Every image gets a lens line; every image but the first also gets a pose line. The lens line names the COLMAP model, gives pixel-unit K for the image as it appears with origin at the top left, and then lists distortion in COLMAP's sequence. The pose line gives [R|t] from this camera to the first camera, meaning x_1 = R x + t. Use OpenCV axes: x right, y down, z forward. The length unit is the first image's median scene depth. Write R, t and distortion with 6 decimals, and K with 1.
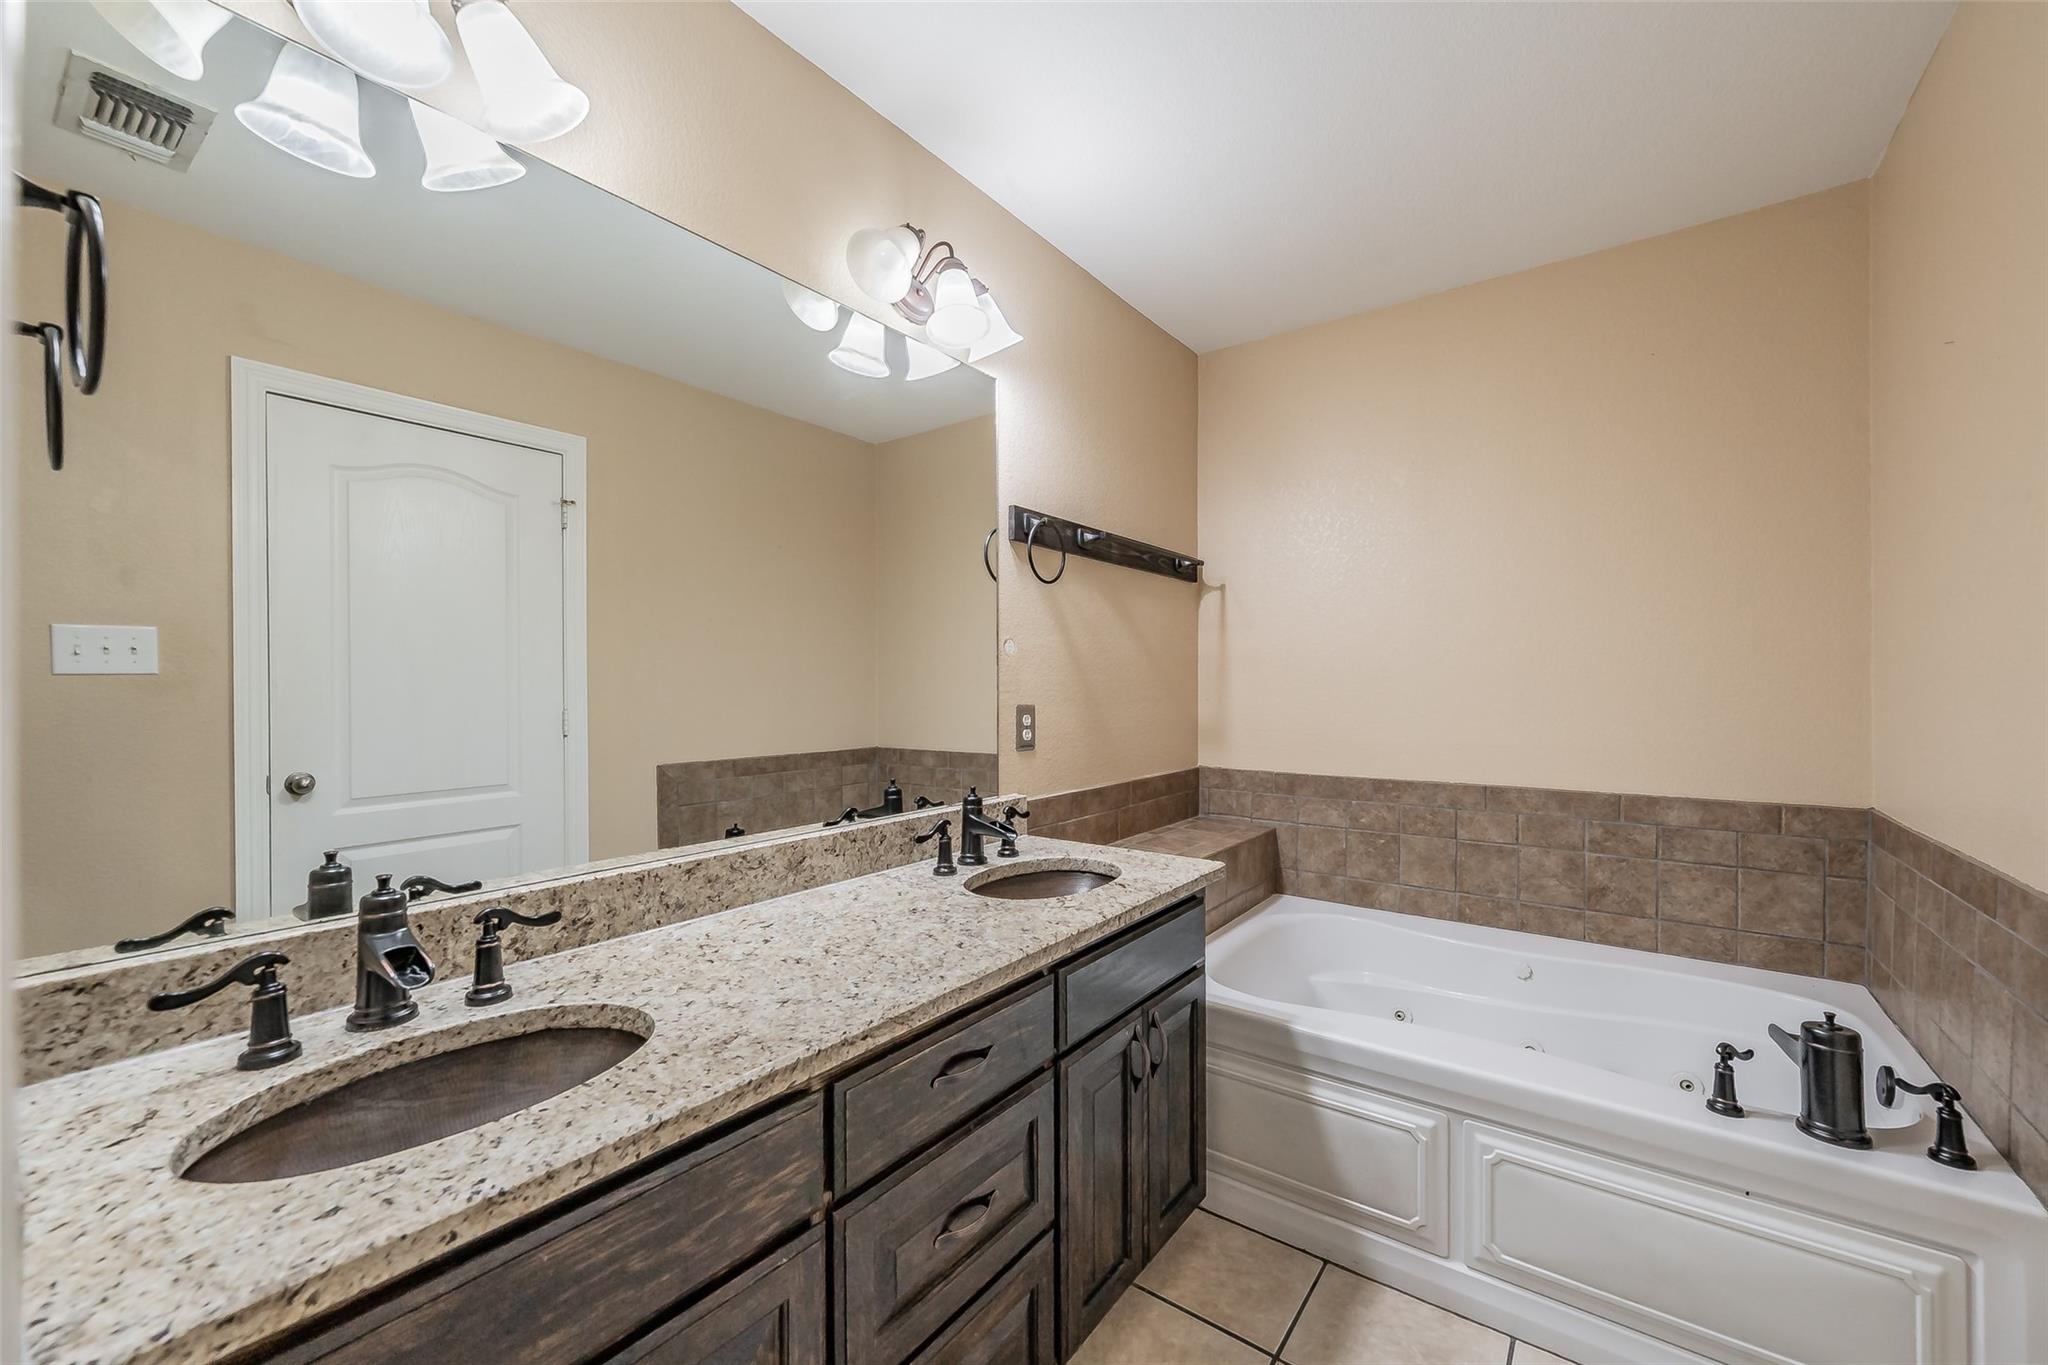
lens RADIAL K [[778.7, 0, 1059.2], [0, 778.7, 688.4], [0, 0, 1]] dist [-0.003090, 0.000624]
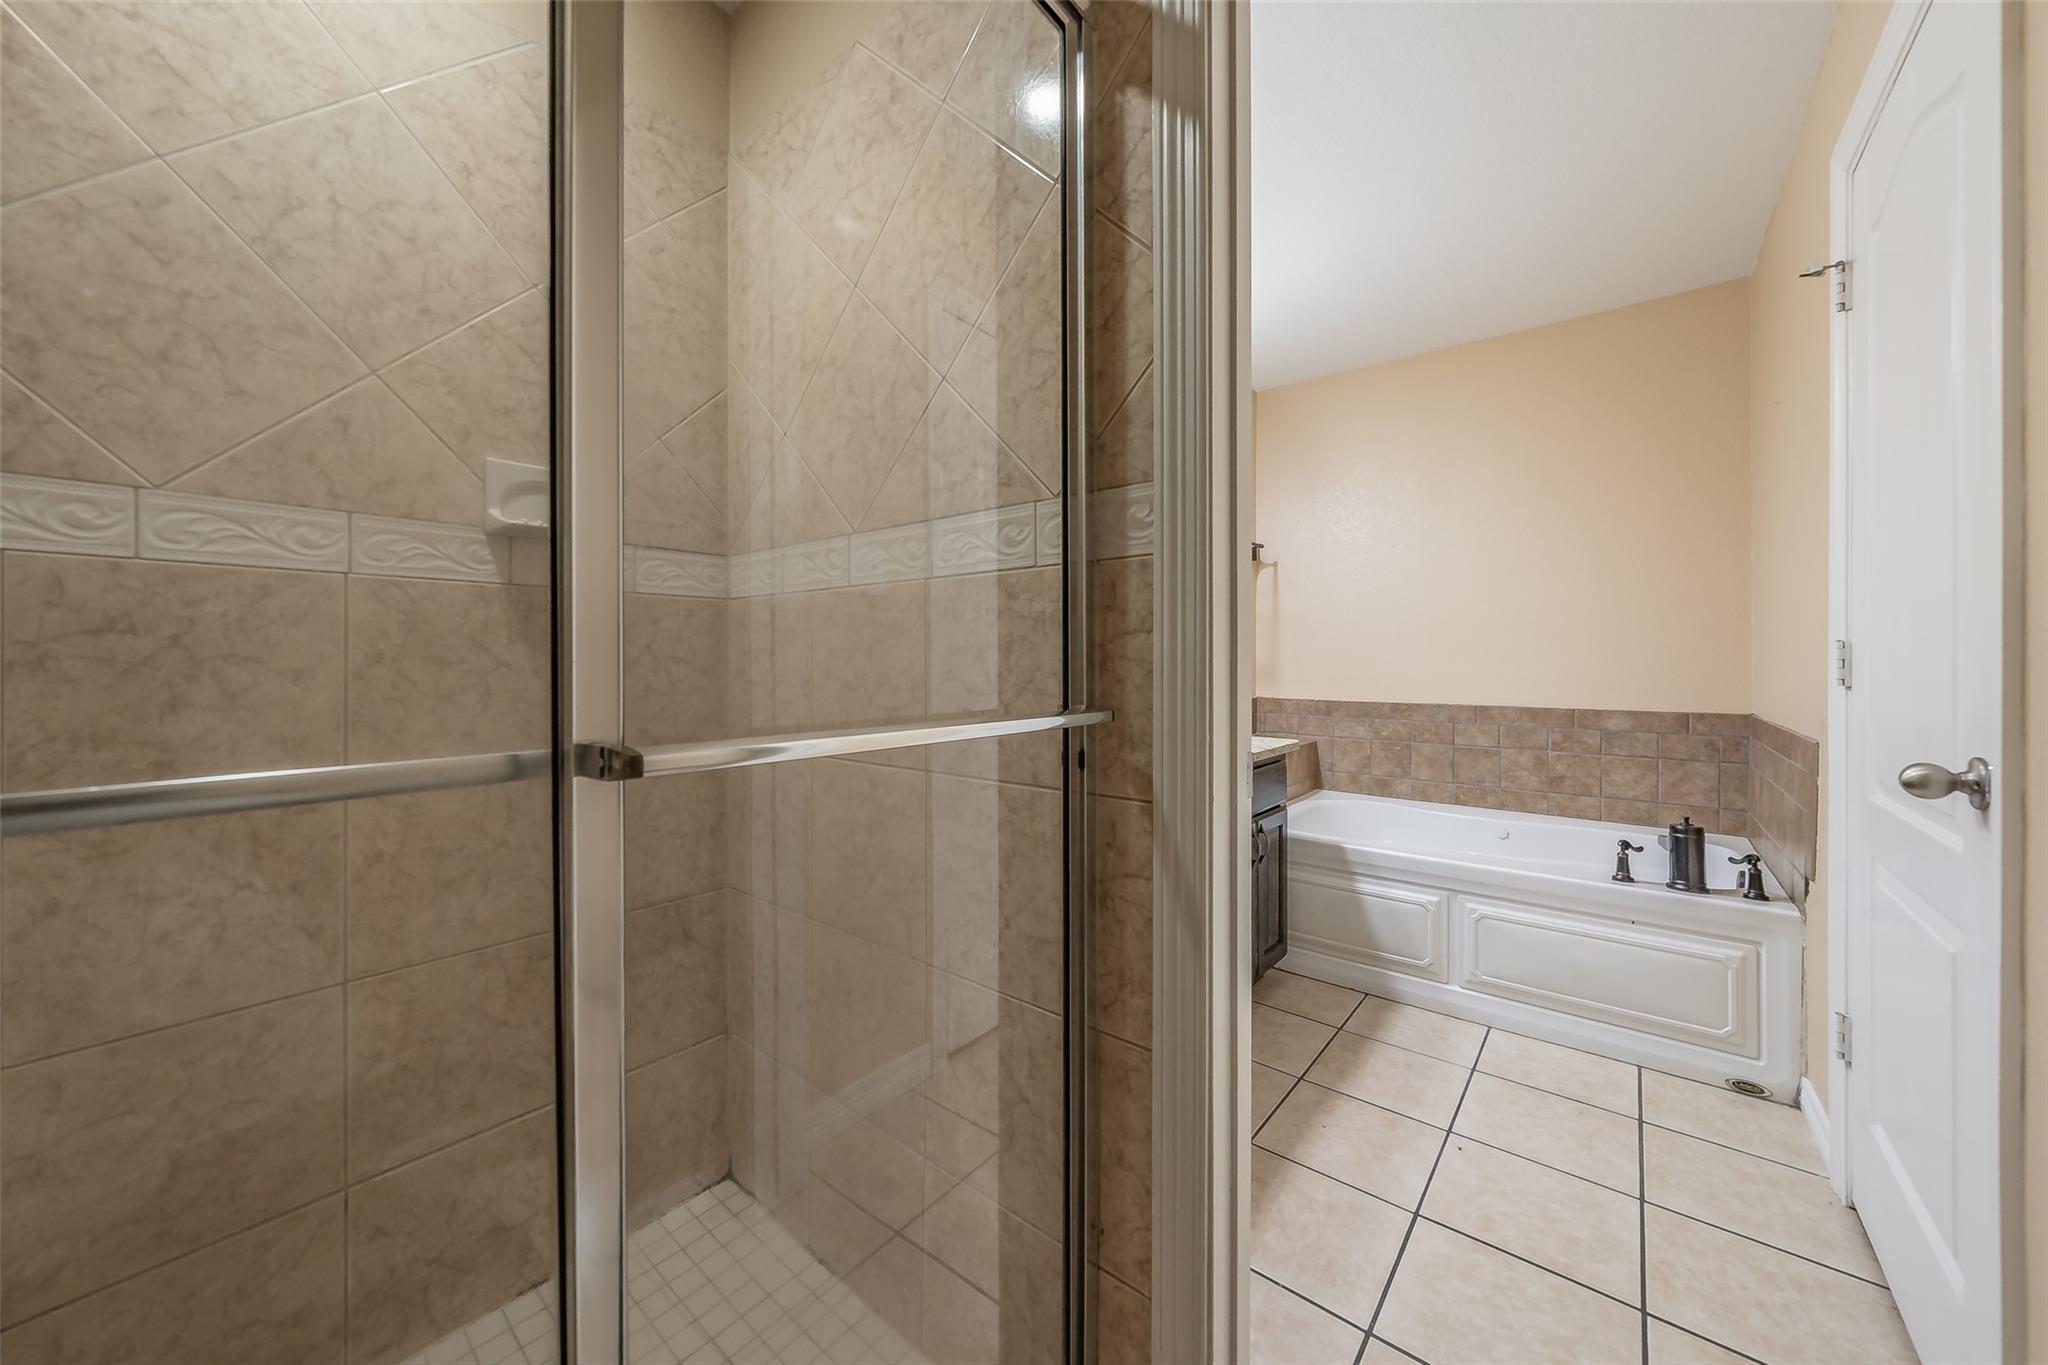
lens RADIAL K [[736.4, 0, 1025.9], [0, 736.4, 662.0], [0, 0, 1]] dist [0.000991, -0.000508]
pose [[0.998412, 0.002139, -0.056286, -0.231034], [-0.002305, 0.999993, -0.002882, 0.069252], [0.056279, 0.003007, 0.998411, -0.461580]]
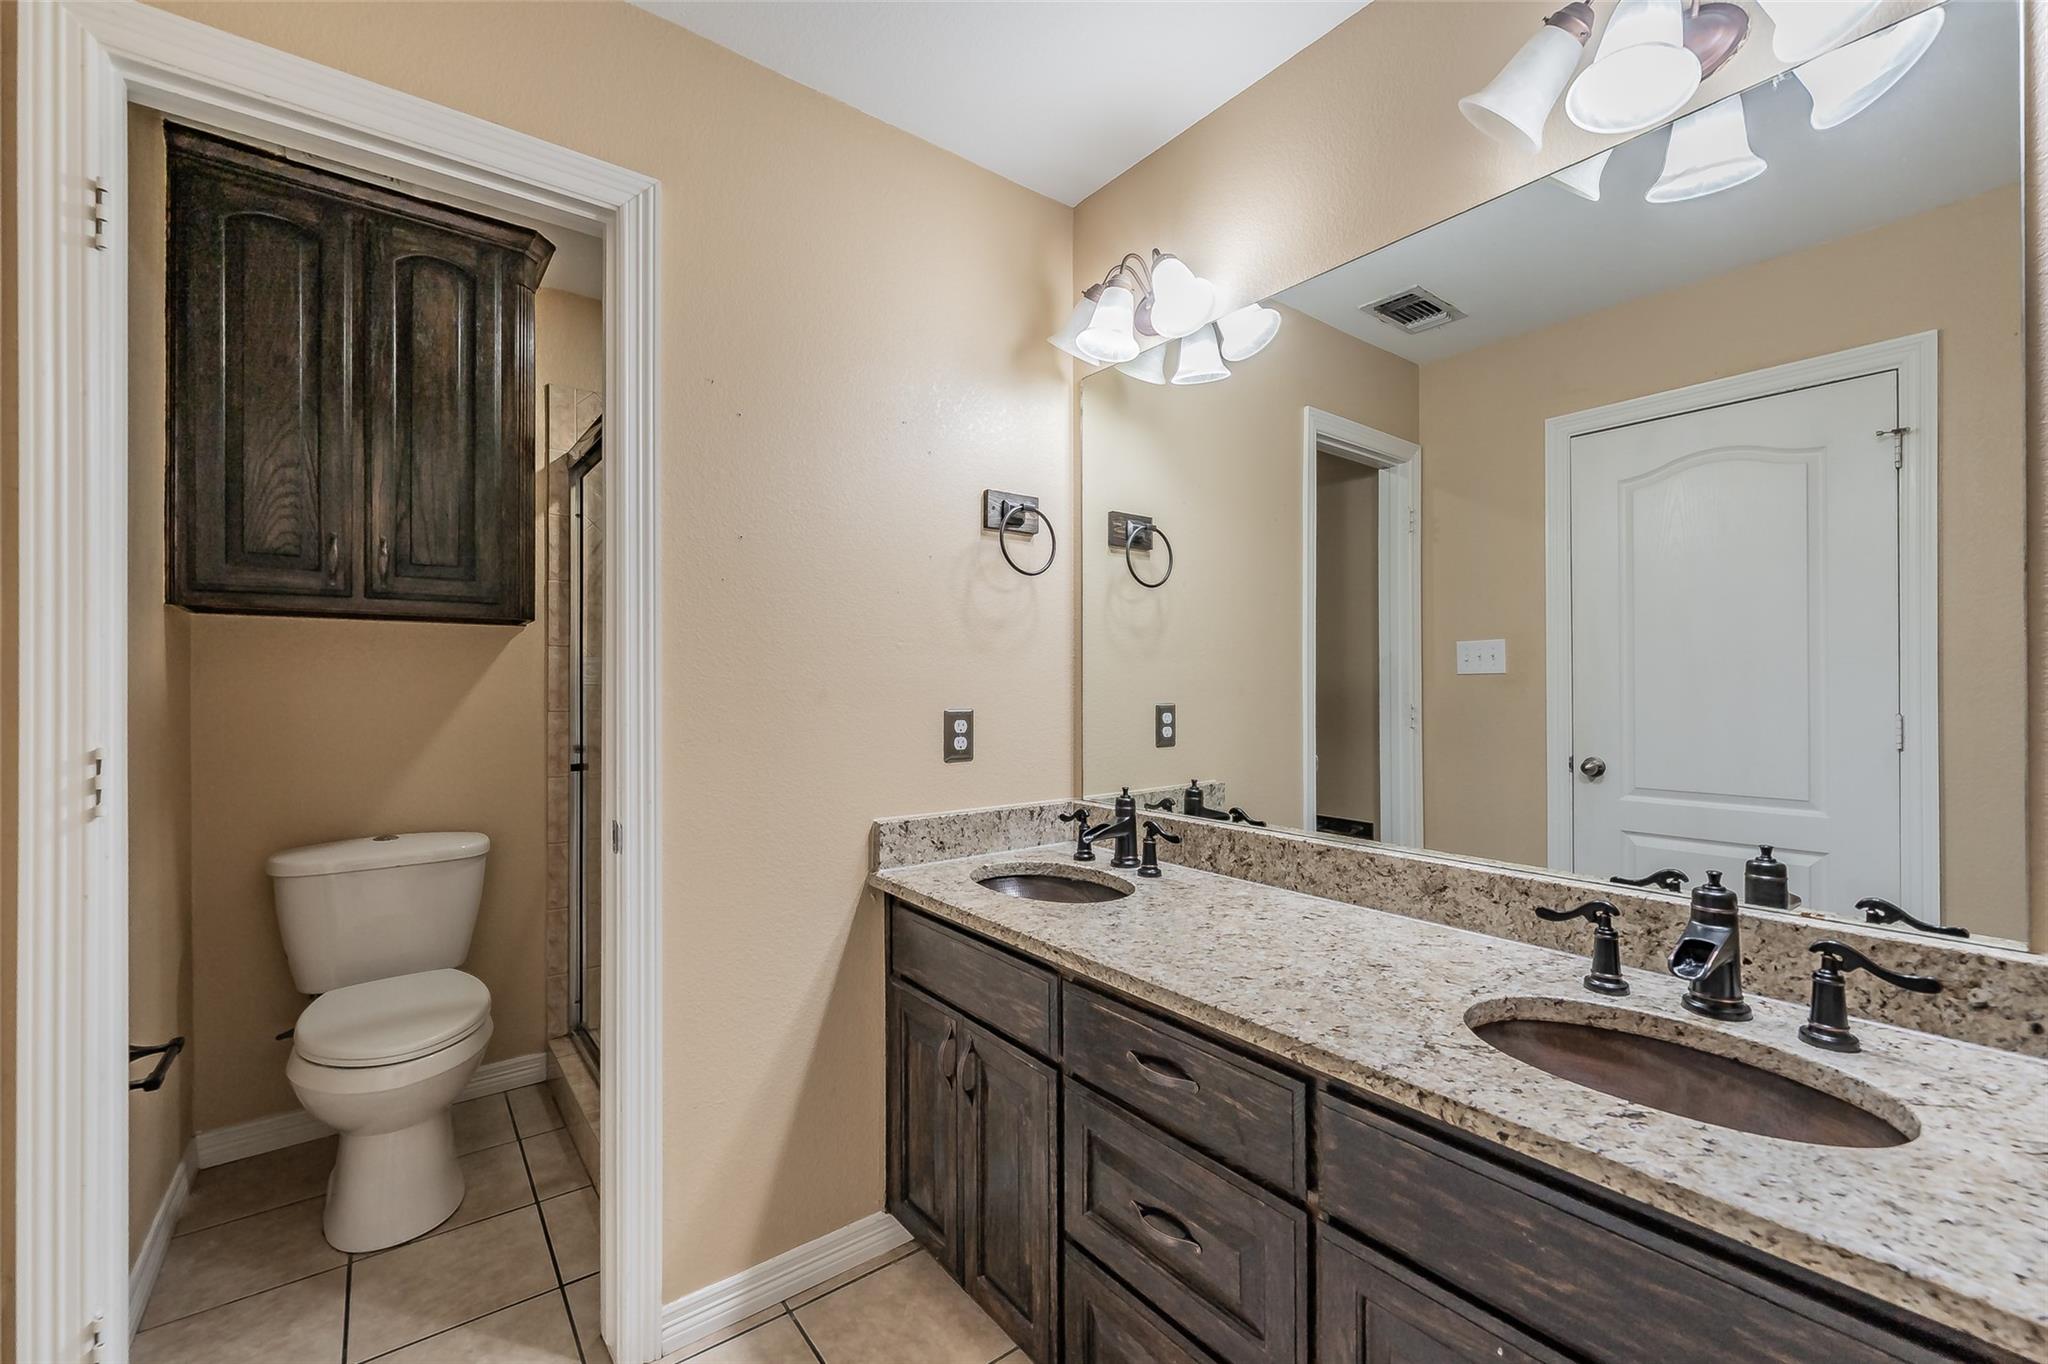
lens RADIAL K [[834.8, 0, 1035.1], [0, 834.8, 676.6], [0, 0, 1]] dist [0.006085, -0.000417]
pose [[-0.264628, 0.002932, -0.964346, 0.557341], [0.005300, 0.999985, 0.001586, -0.016346], [0.964336, -0.004691, -0.264639, 0.649820]]
